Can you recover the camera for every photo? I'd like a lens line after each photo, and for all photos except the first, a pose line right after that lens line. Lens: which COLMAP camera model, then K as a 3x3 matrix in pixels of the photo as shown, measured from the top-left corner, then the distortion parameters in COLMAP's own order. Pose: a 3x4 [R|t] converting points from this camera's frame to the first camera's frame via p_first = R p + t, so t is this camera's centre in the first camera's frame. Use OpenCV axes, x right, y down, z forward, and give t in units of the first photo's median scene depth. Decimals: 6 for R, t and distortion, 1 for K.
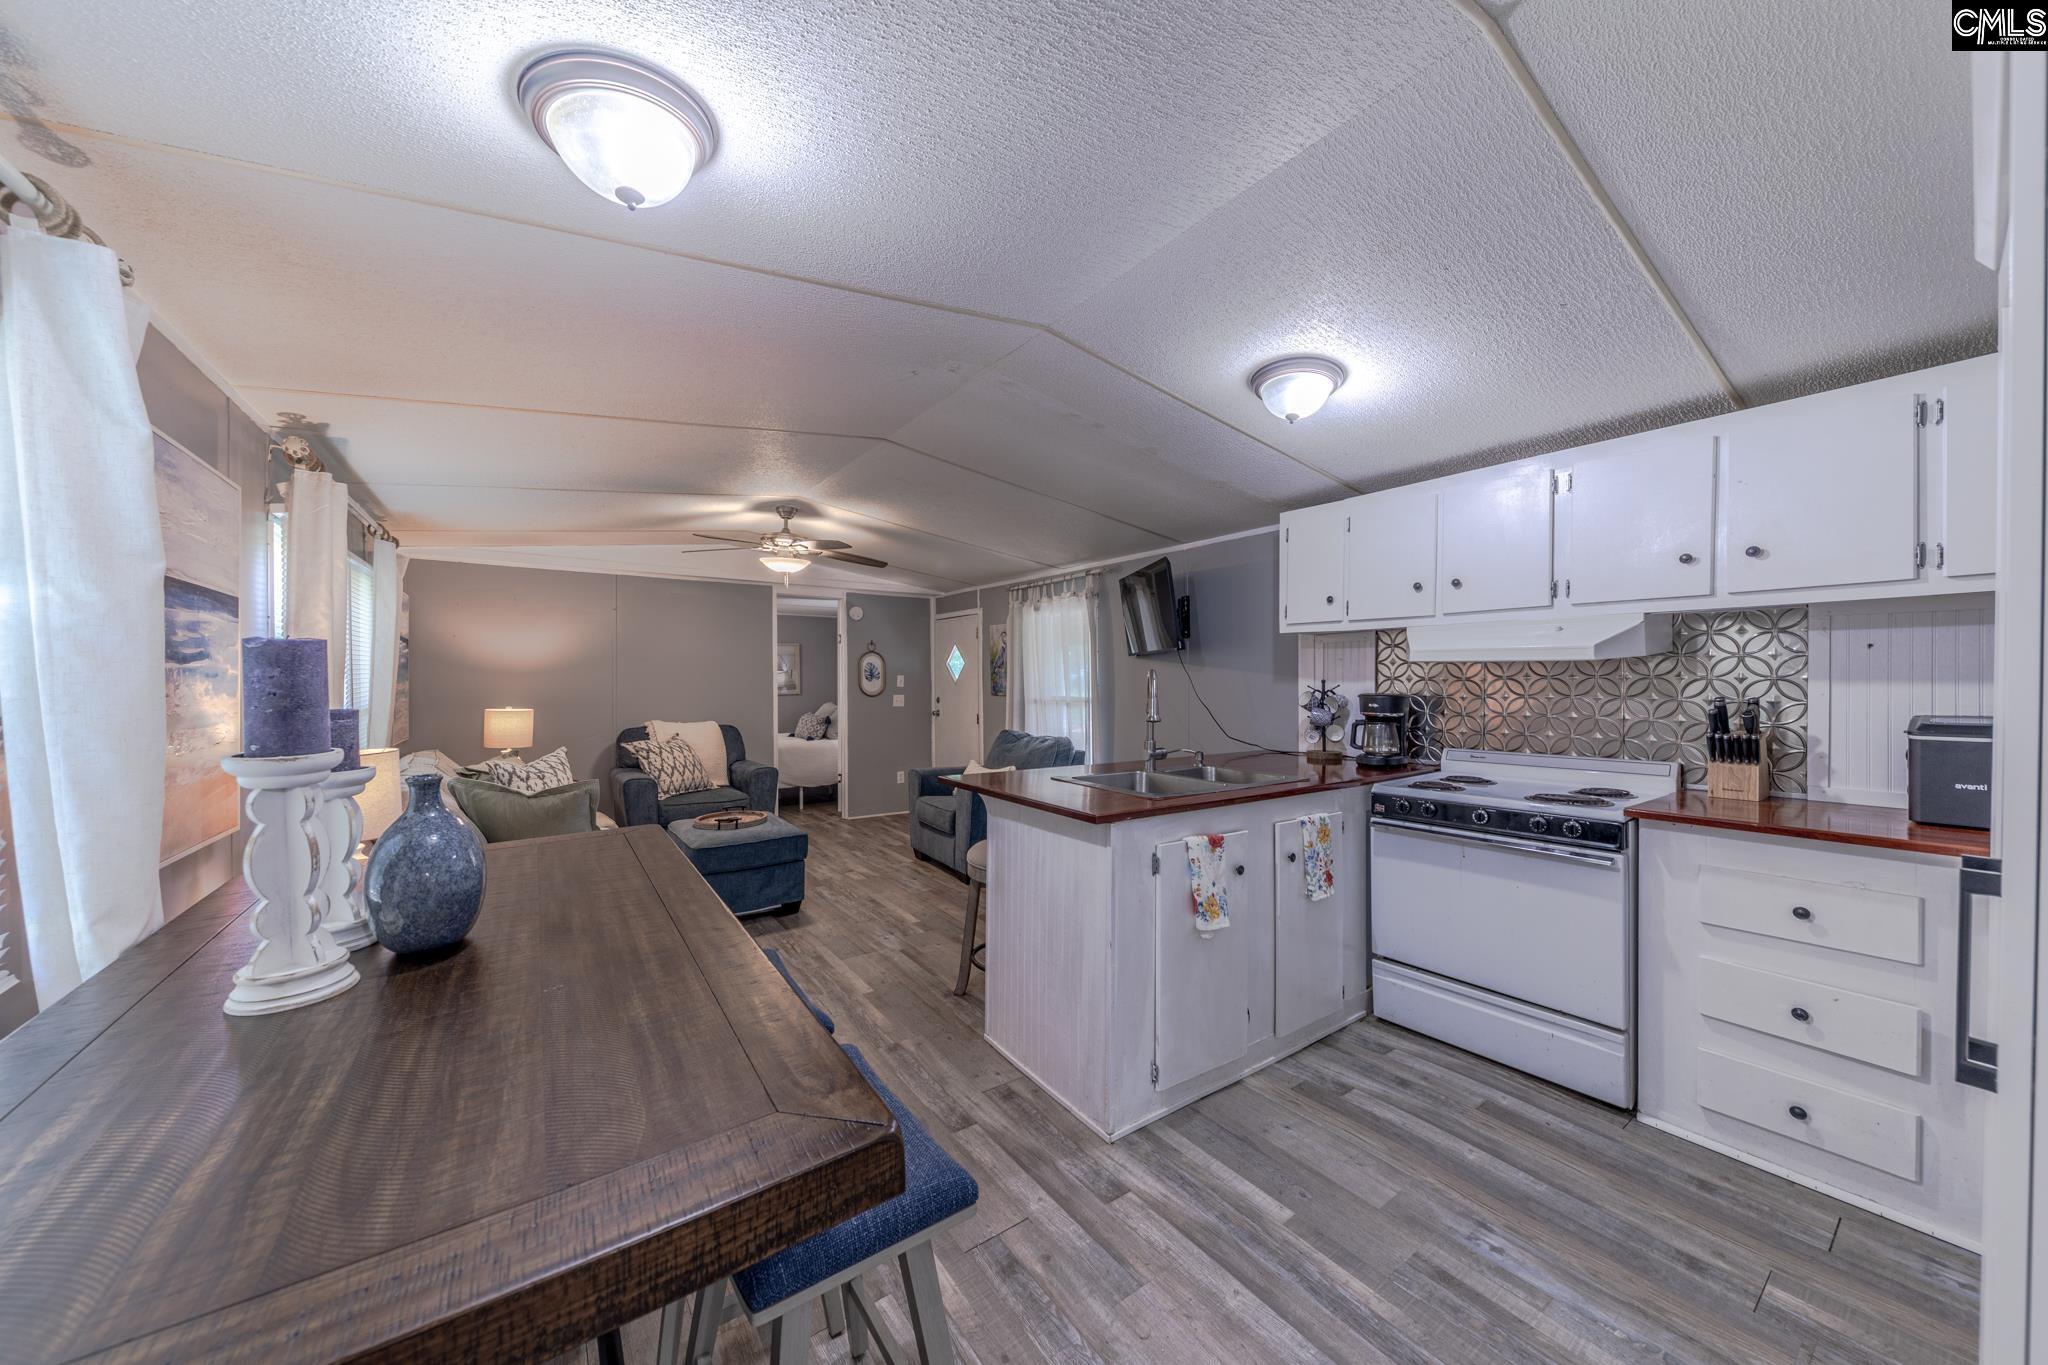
lens RADIAL K [[709.0, 0, 1025.9], [0, 709.0, 679.9], [0, 0, 1]] dist [0.012867, -0.002061]
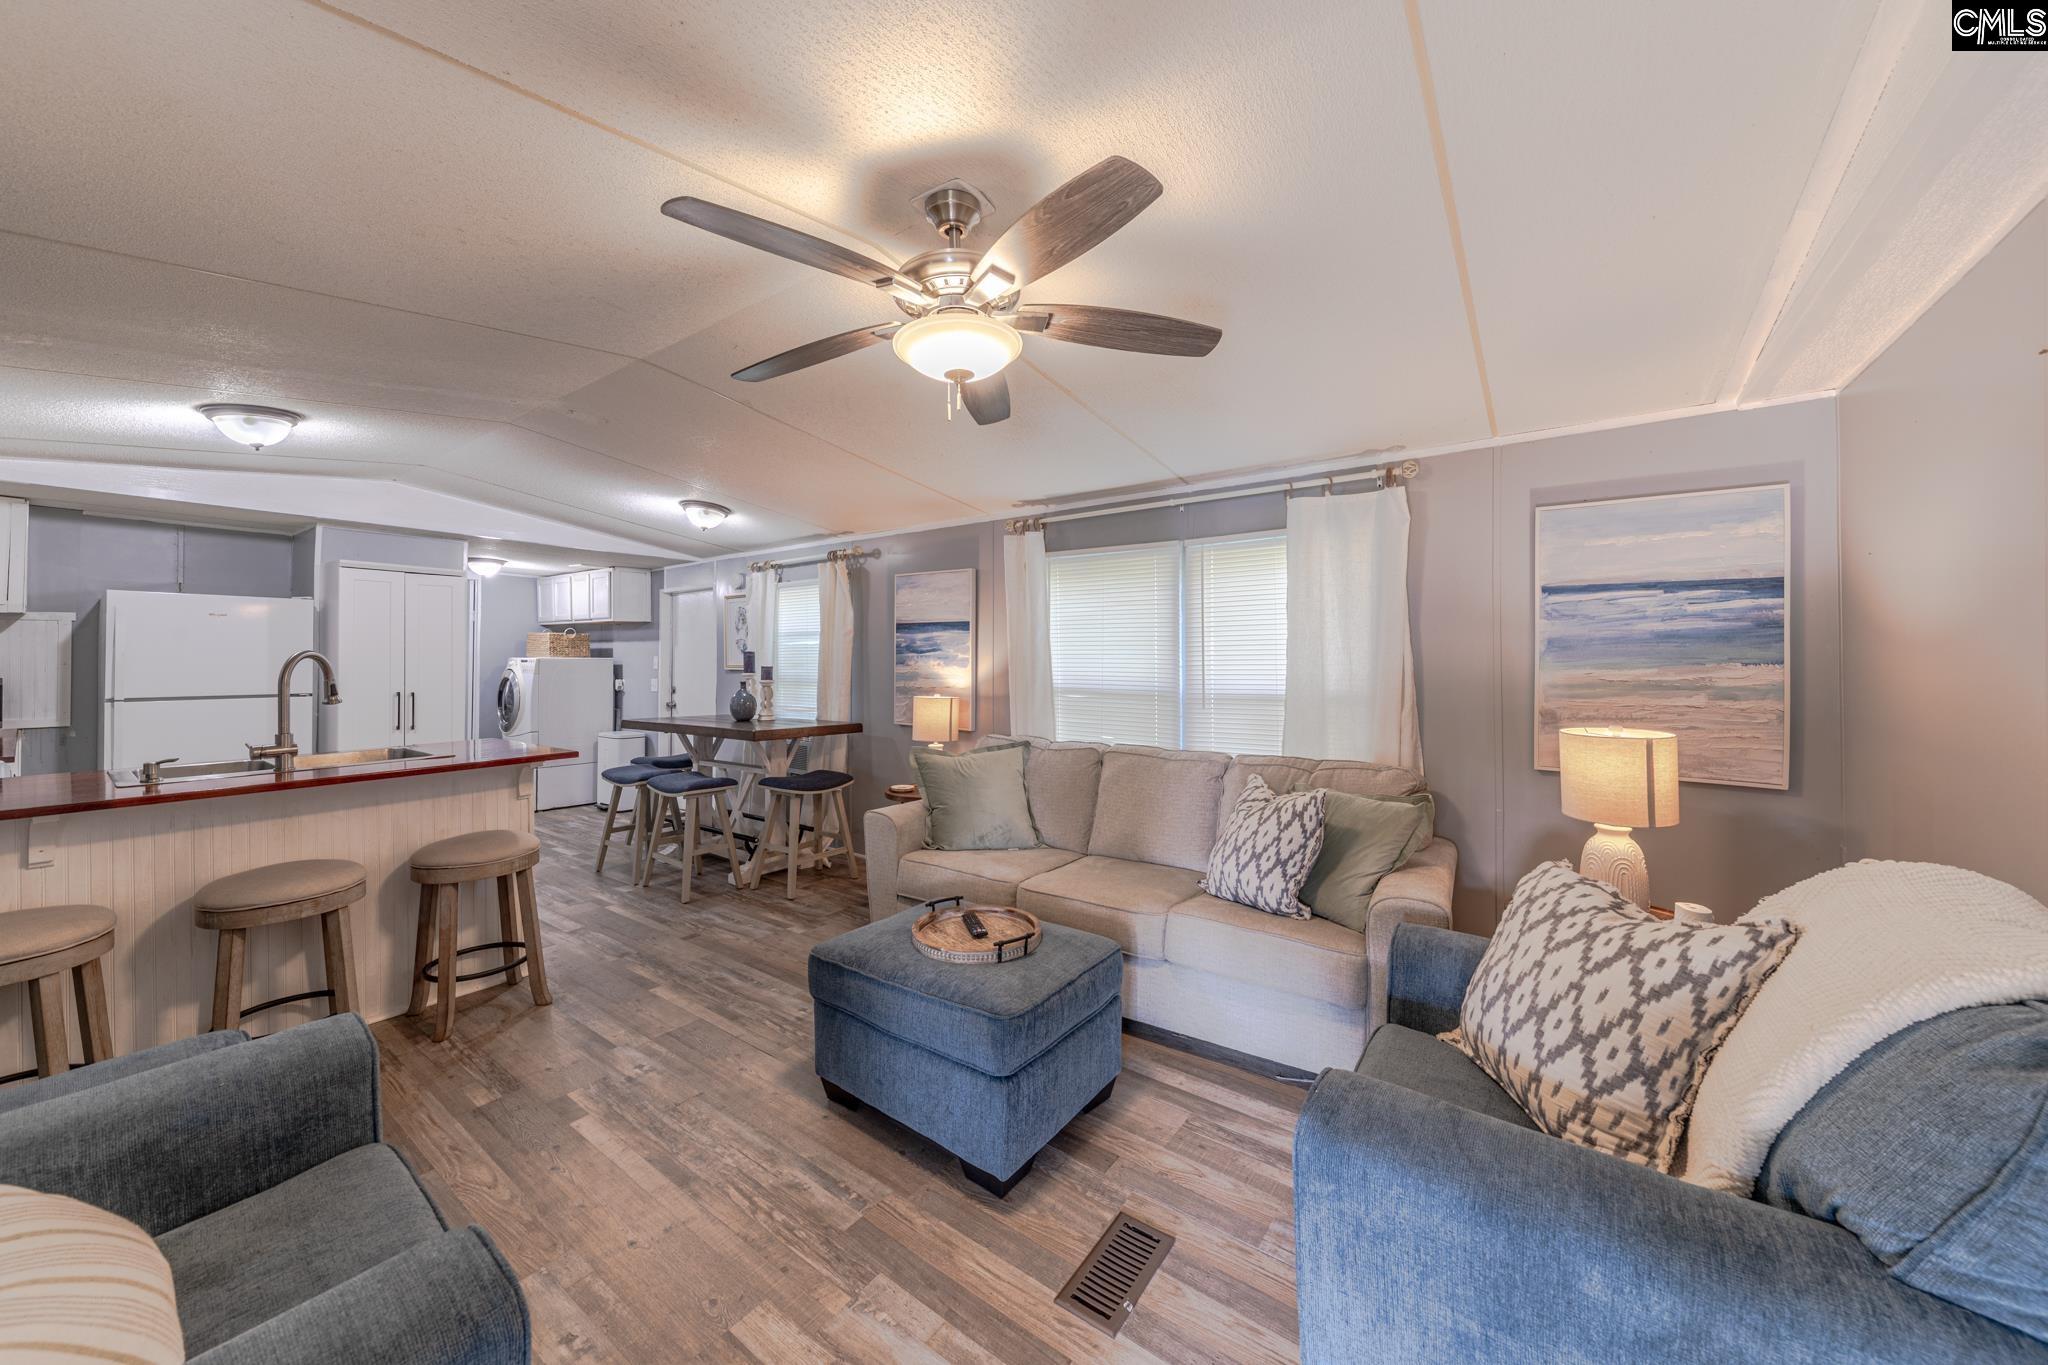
lens RADIAL K [[709.0, 0, 1016.7], [0, 709.0, 666.5], [0, 0, 1]] dist [0.012867, -0.002061]
pose [[-0.946089, 0.009028, -0.323782, -0.318610], [0.003213, 0.999824, 0.018492, -0.010011], [0.323892, 0.016454, -0.945951, 1.740317]]
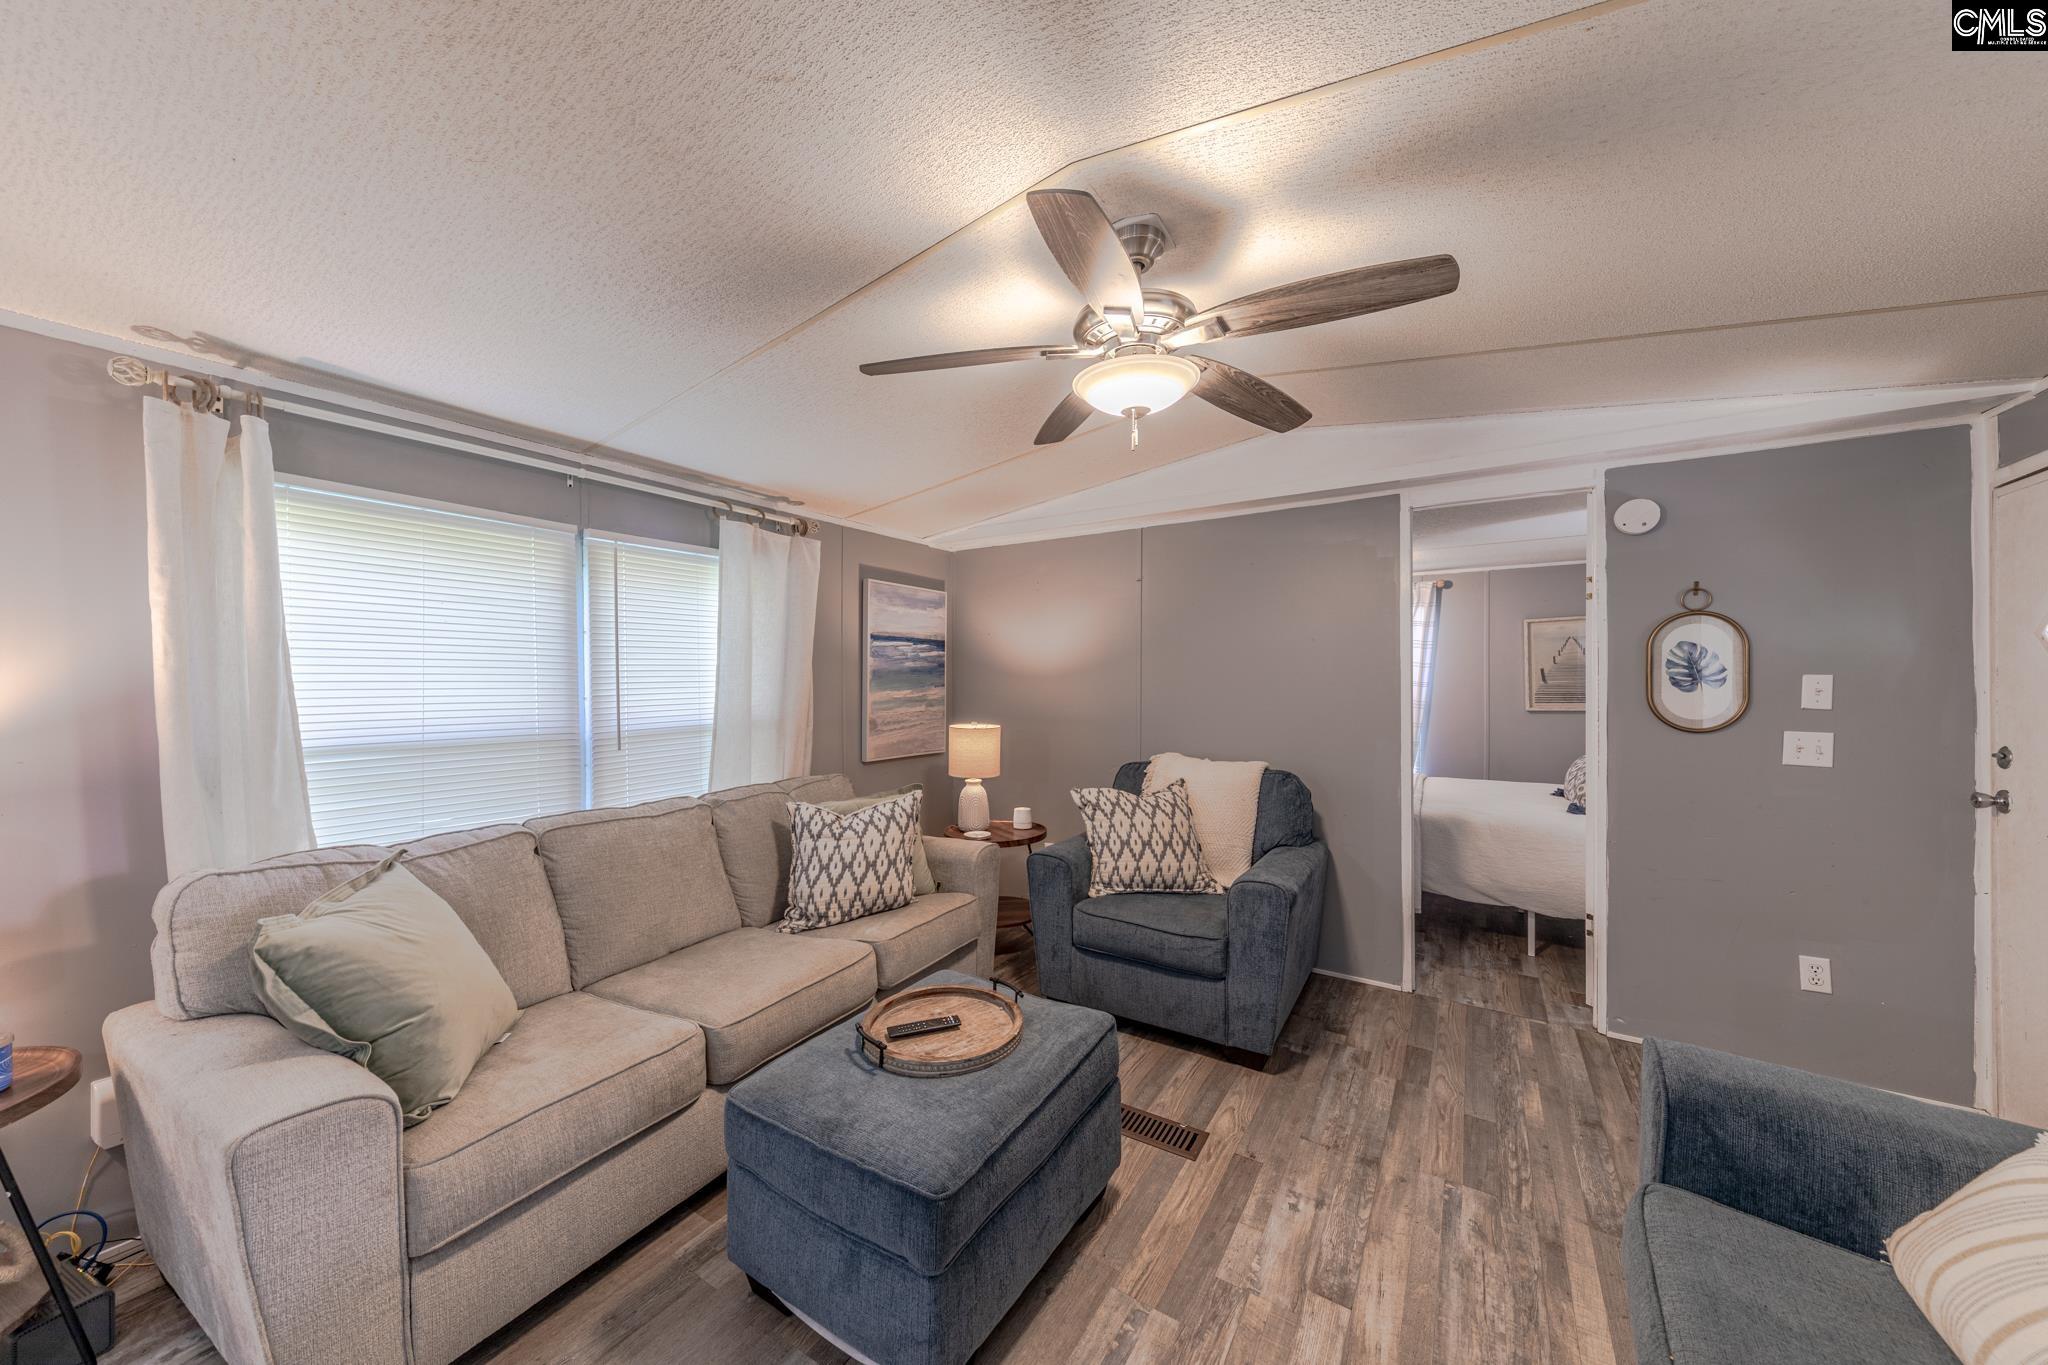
lens RADIAL K [[709.0, 0, 1023.9], [0, 709.0, 680.5], [0, 0, 1]] dist [0.012867, -0.002061]
pose [[0.381250, -0.000225, -0.924472, -0.006997], [0.001036, 0.999999, 0.000184, -0.007996], [0.924472, -0.001028, 0.381250, 1.023381]]
